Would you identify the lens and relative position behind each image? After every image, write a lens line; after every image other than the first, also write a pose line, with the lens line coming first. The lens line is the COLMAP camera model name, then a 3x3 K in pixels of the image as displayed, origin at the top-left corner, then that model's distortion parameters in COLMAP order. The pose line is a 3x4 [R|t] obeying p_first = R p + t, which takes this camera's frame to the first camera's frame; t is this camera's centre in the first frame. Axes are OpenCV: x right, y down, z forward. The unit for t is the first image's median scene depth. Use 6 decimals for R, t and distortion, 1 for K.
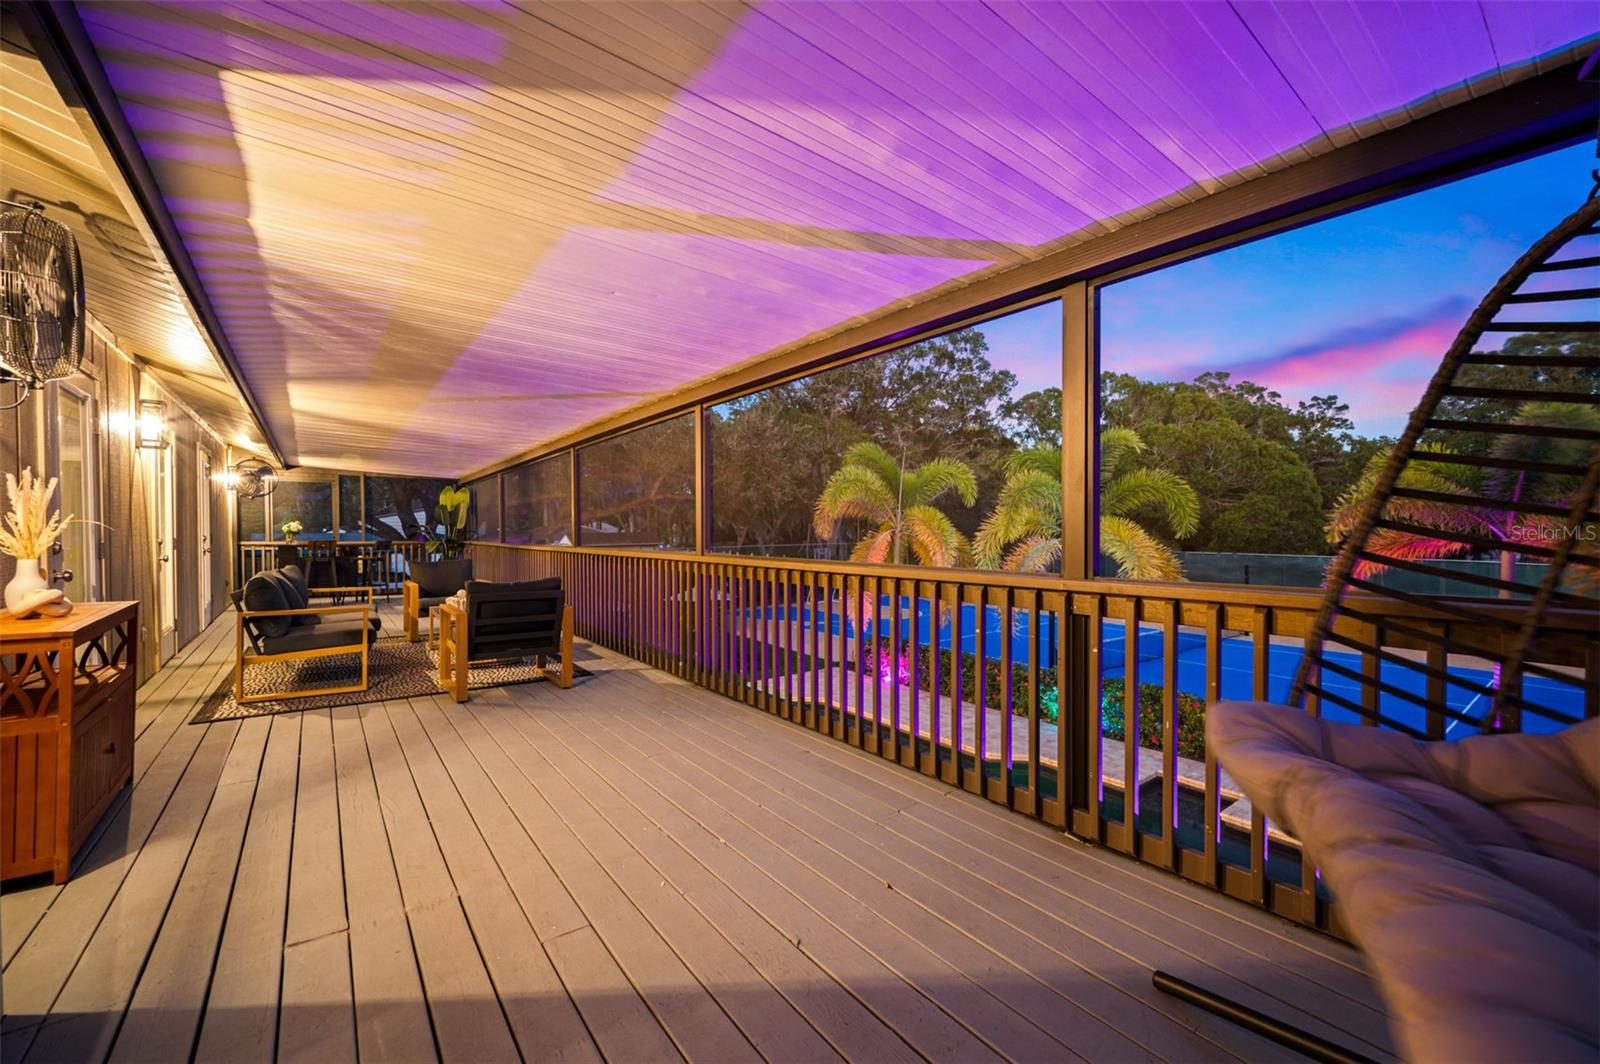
lens RADIAL K [[652.4, 0, 797.1], [0, 652.4, 534.6], [0, 0, 1]] dist [-0.000367, 0.000417]
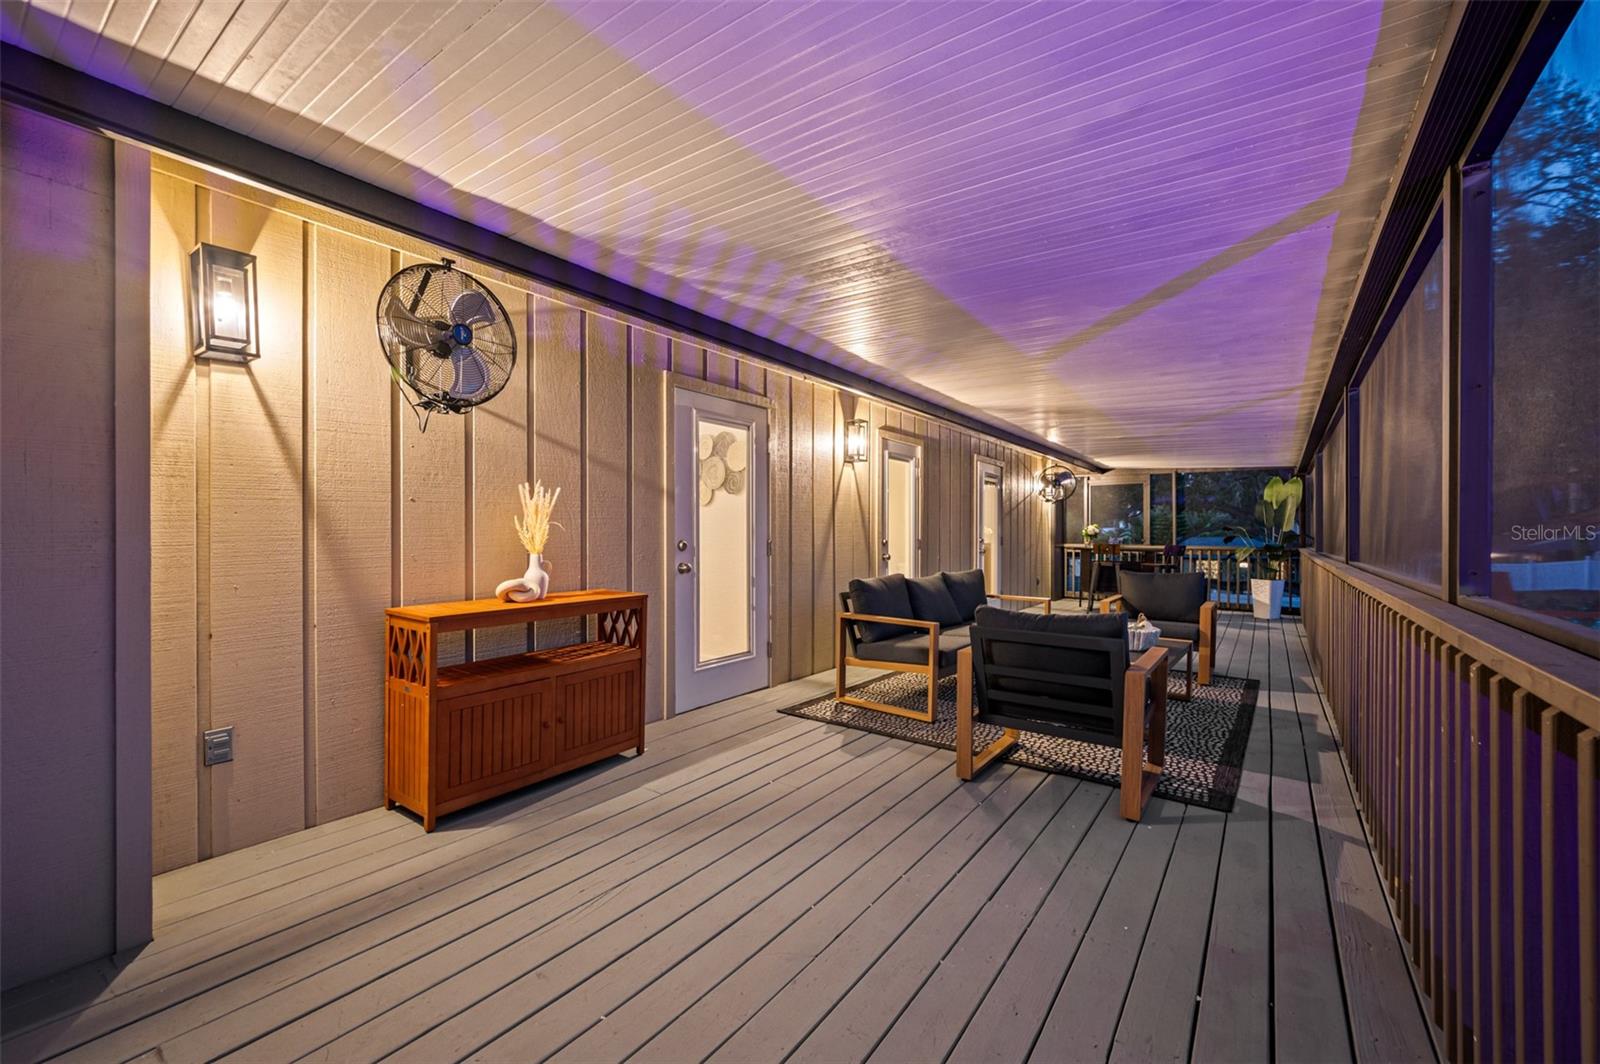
lens RADIAL K [[652.4, 0, 800.3], [0, 652.4, 535.7], [0, 0, 1]] dist [-0.000367, 0.000417]
pose [[0.303487, 0.004196, -0.952826, 0.092362], [-0.009559, 0.999953, 0.001359, -0.000965], [0.952787, 0.008696, 0.303513, 0.632308]]
